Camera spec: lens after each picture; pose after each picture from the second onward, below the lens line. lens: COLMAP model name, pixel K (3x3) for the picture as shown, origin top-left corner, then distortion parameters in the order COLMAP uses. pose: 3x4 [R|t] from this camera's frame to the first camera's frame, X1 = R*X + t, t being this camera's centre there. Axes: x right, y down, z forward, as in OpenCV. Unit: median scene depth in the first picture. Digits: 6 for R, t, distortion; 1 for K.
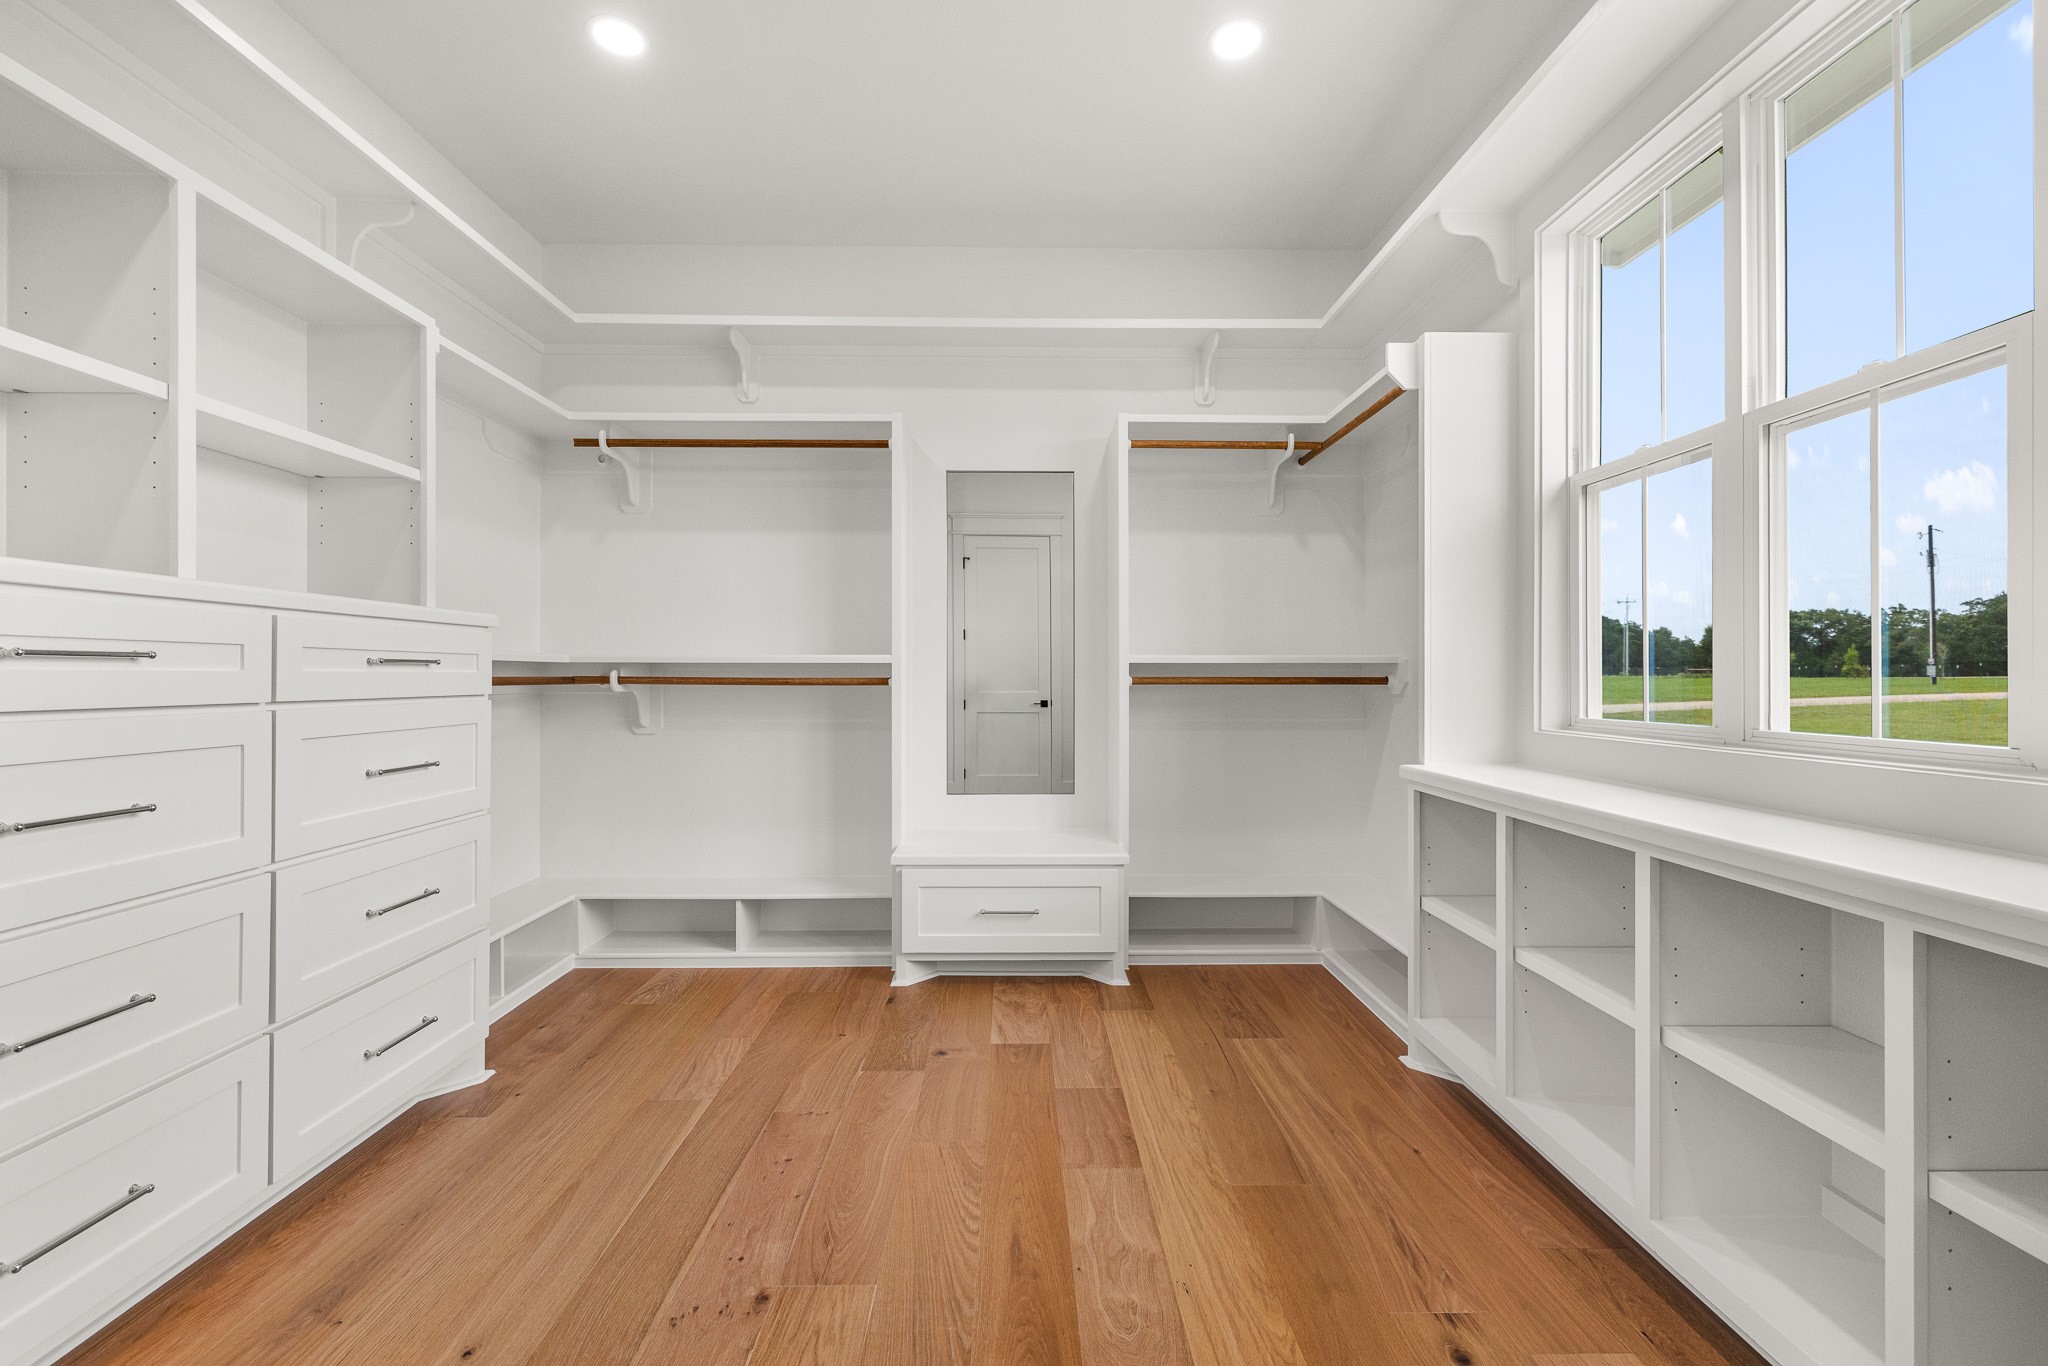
lens RADIAL K [[868.8, 0, 1025.6], [0, 868.8, 675.0], [0, 0, 1]] dist [-0.001822, -0.000126]
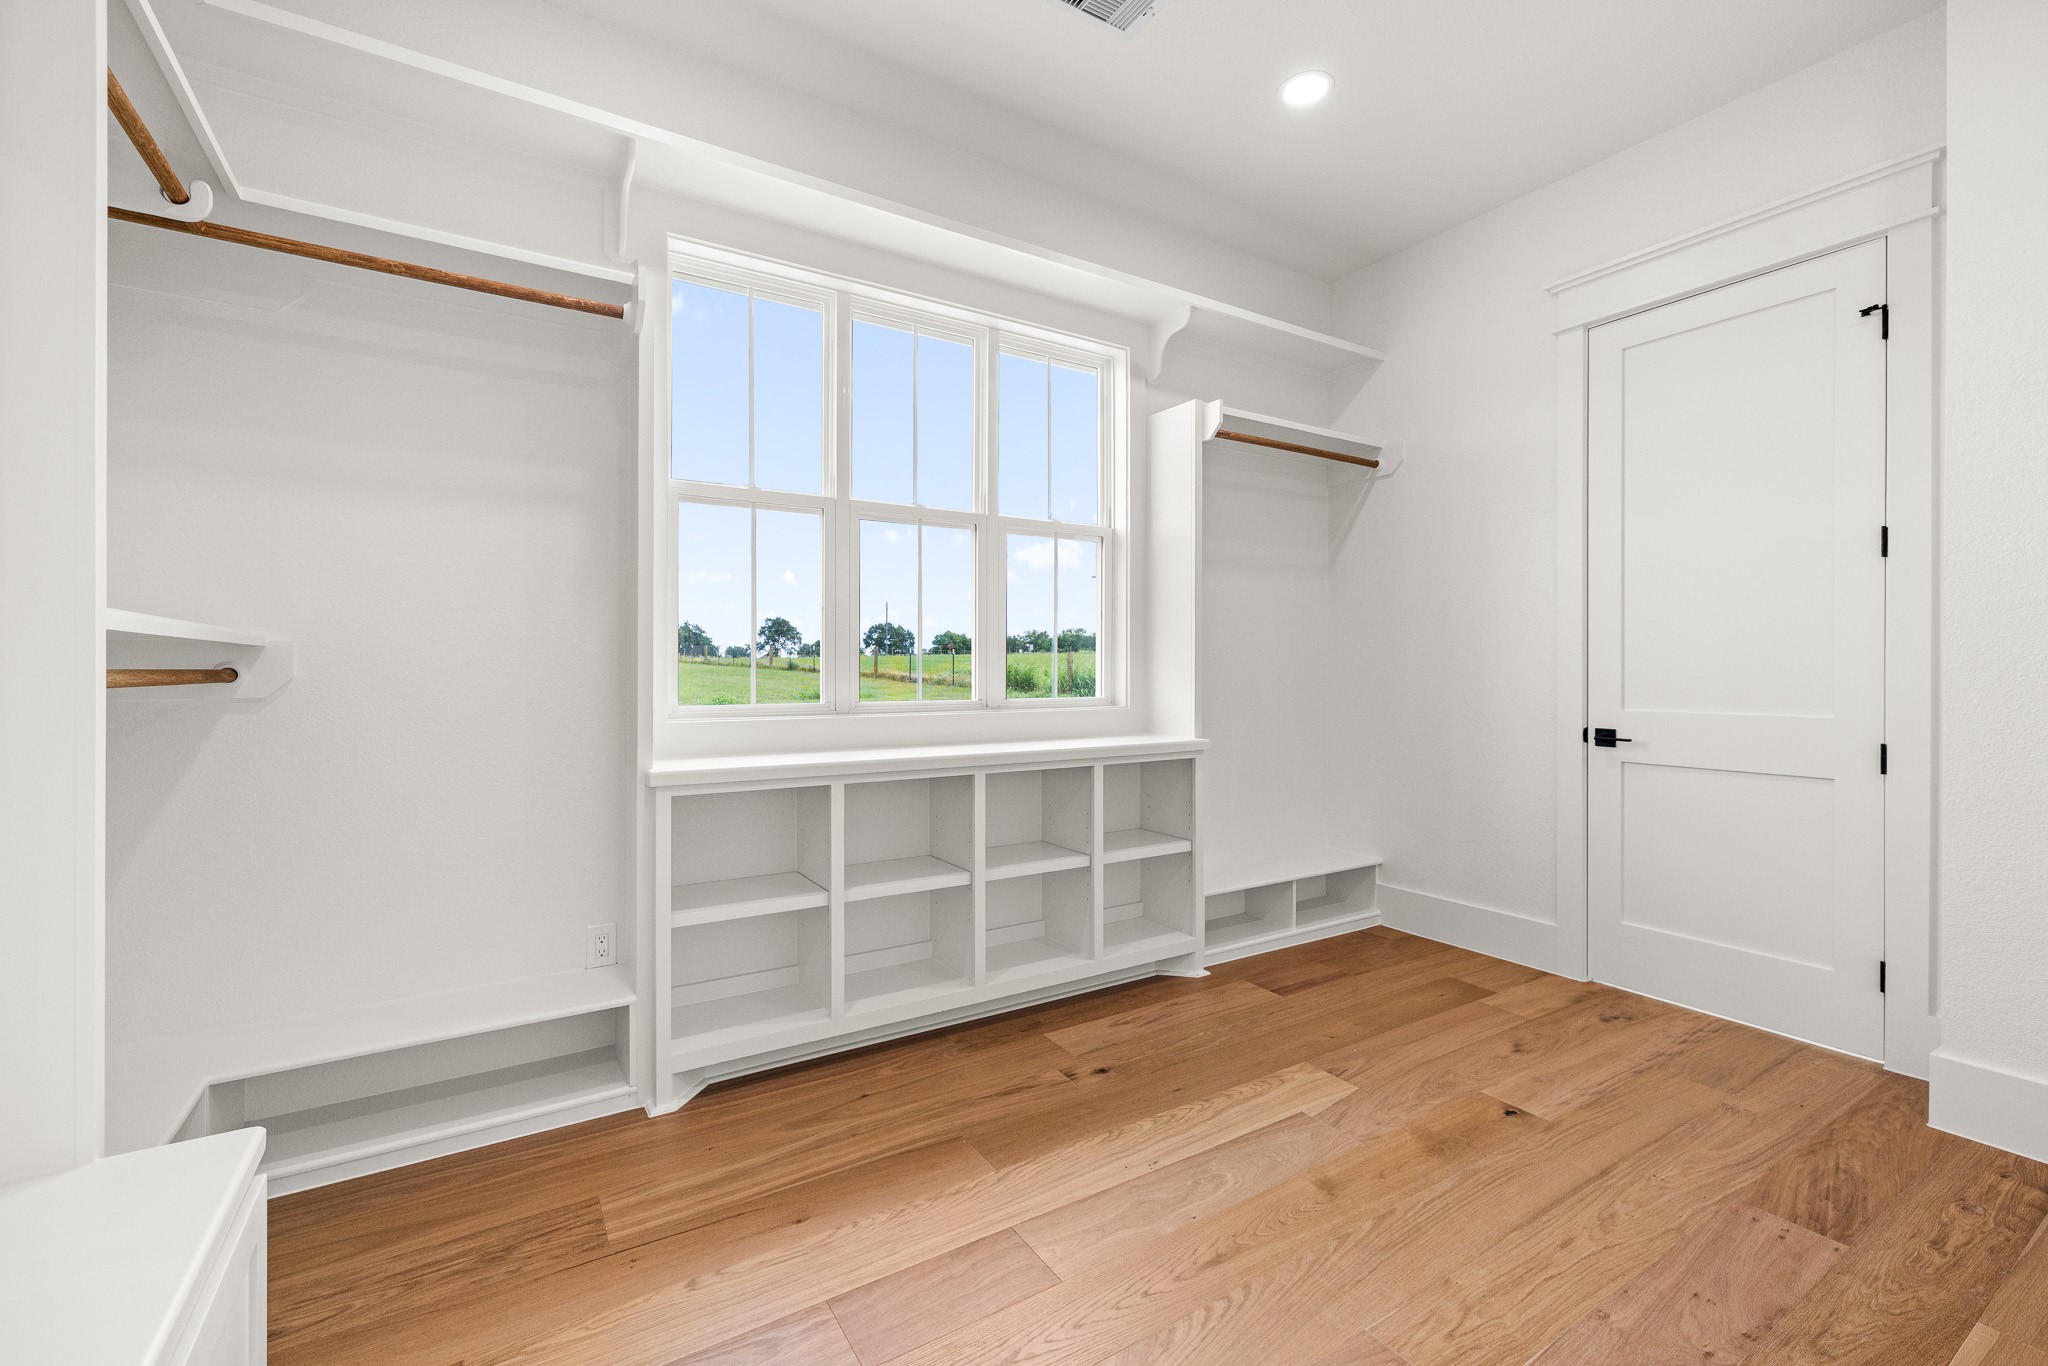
lens RADIAL K [[868.8, 0, 1025.2], [0, 868.8, 673.9], [0, 0, 1]] dist [-0.001822, -0.000126]
pose [[-0.521134, -0.004829, 0.853461, -0.627568], [-0.001584, 0.999988, 0.004691, 0.003911], [-0.853473, 0.001093, -0.521136, 1.464486]]
